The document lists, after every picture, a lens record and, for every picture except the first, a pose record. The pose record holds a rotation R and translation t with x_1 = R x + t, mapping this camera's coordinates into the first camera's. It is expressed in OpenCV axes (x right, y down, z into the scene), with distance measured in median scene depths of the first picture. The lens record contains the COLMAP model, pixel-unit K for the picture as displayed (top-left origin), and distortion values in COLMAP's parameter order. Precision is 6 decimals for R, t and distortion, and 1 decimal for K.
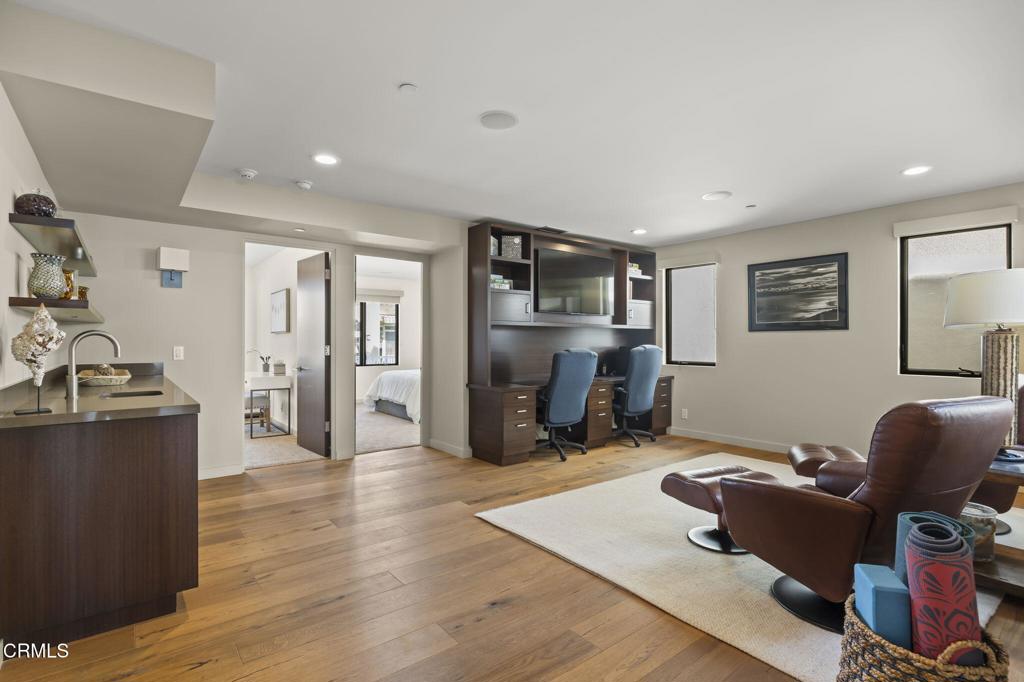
lens RADIAL K [[498.1, 0, 496.7], [0, 498.1, 339.2], [0, 0, 1]] dist [-0.014324, -0.000121]
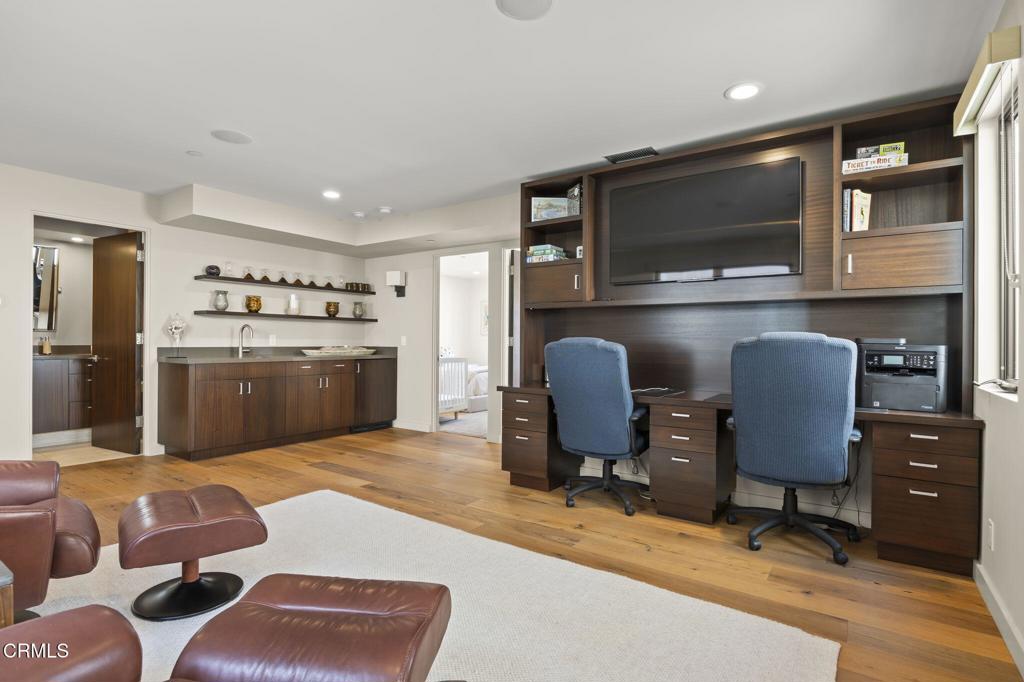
lens RADIAL K [[498.1, 0, 496.7], [0, 498.1, 339.2], [0, 0, 1]] dist [-0.014324, -0.000121]
pose [[0.300075, -0.002710, -0.953912, 0.744314], [-0.004392, 0.999981, -0.004222, 0.024222], [0.953905, 0.005457, 0.300058, 0.710741]]
